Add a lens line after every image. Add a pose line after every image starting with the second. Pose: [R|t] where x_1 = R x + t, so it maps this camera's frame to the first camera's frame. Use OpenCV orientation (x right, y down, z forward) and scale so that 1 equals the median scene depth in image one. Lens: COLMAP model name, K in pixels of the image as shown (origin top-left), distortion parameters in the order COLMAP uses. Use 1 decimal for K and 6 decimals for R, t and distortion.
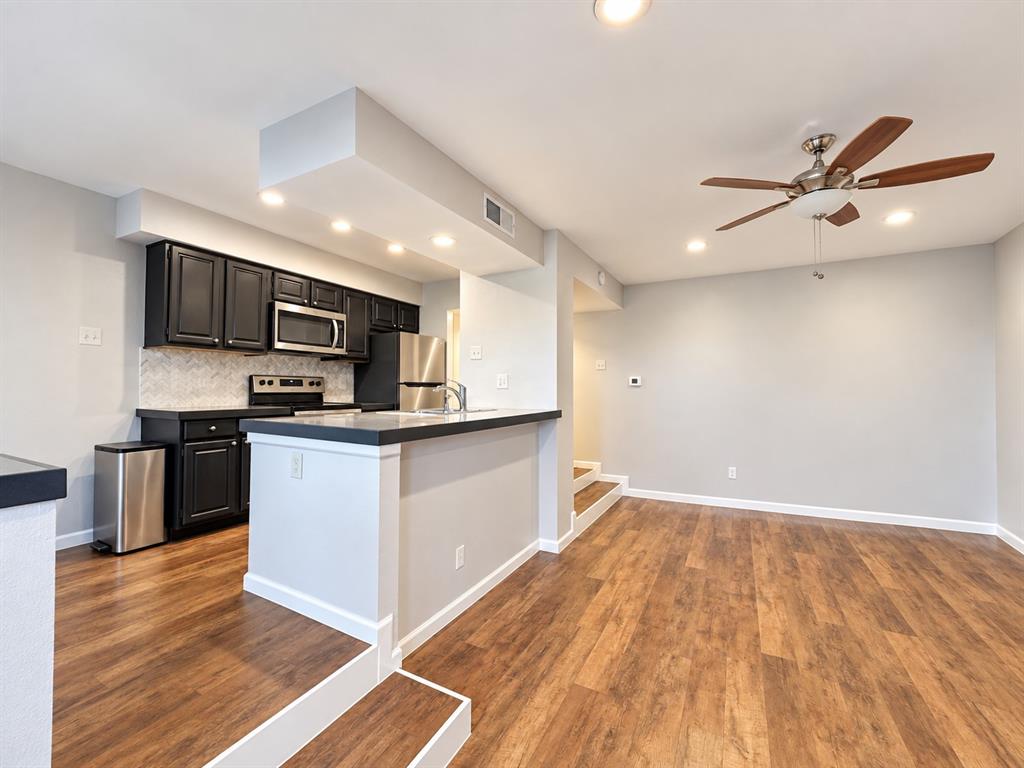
lens RADIAL K [[428.0, 0, 512.0], [0, 428.0, 384.0], [0, 0, 1]] dist [-0.003352, -0.000514]
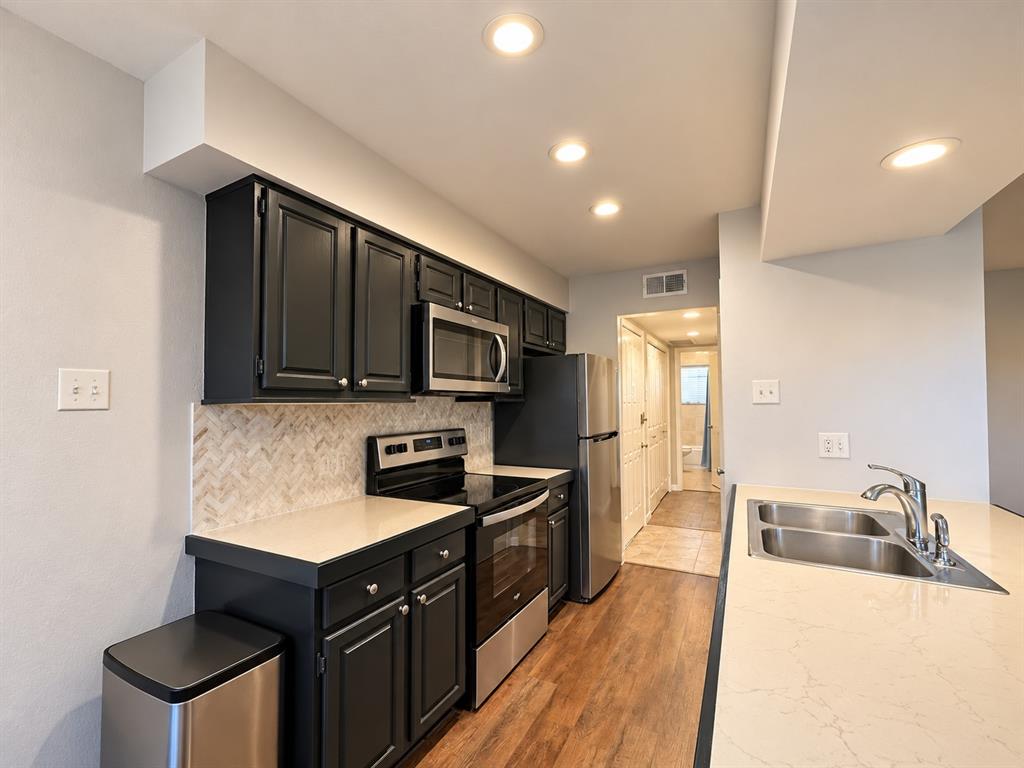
lens RADIAL K [[447.1, 0, 512.0], [0, 447.1, 384.0], [0, 0, 1]] dist [0.001228, 0.000283]
pose [[0.999804, -0.017811, 0.008625, -0.452173], [0.018073, 0.999346, -0.031306, -0.071152], [-0.008062, 0.031456, 0.999473, 0.435264]]
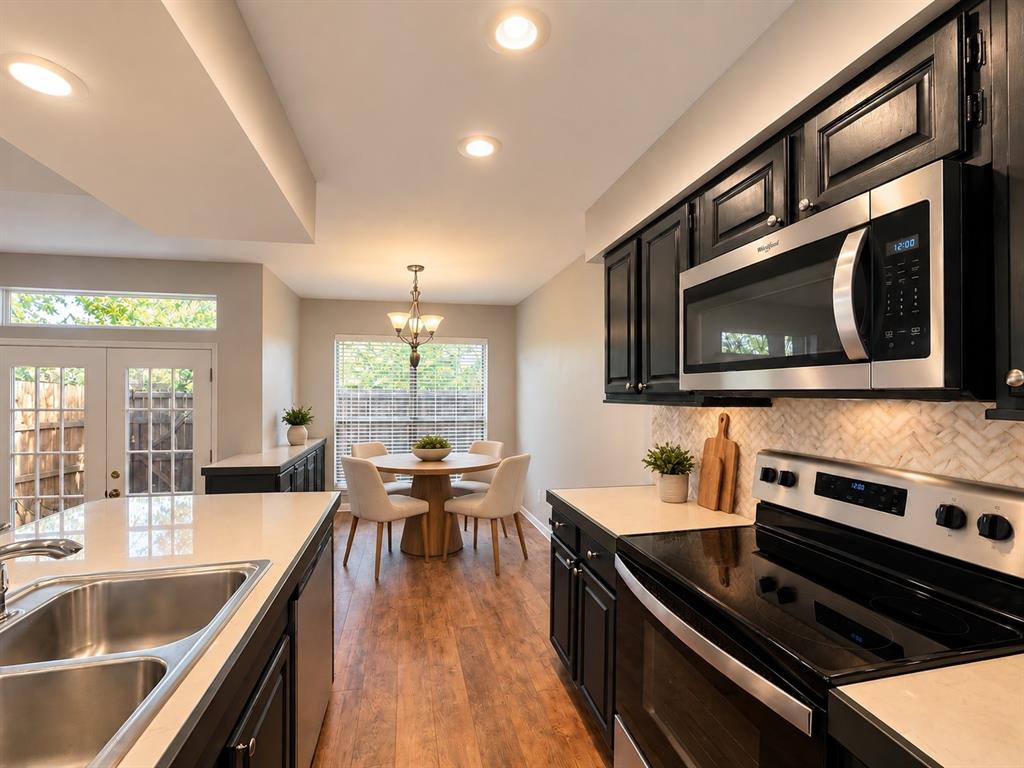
lens RADIAL K [[428.0, 0, 512.0], [0, 428.0, 384.0], [0, 0, 1]] dist [-0.003352, -0.000514]
pose [[-0.742374, -0.011585, -0.669885, -0.165151], [0.005773, 0.999703, -0.023686, -0.079572], [0.669961, -0.021451, -0.742087, 1.182018]]
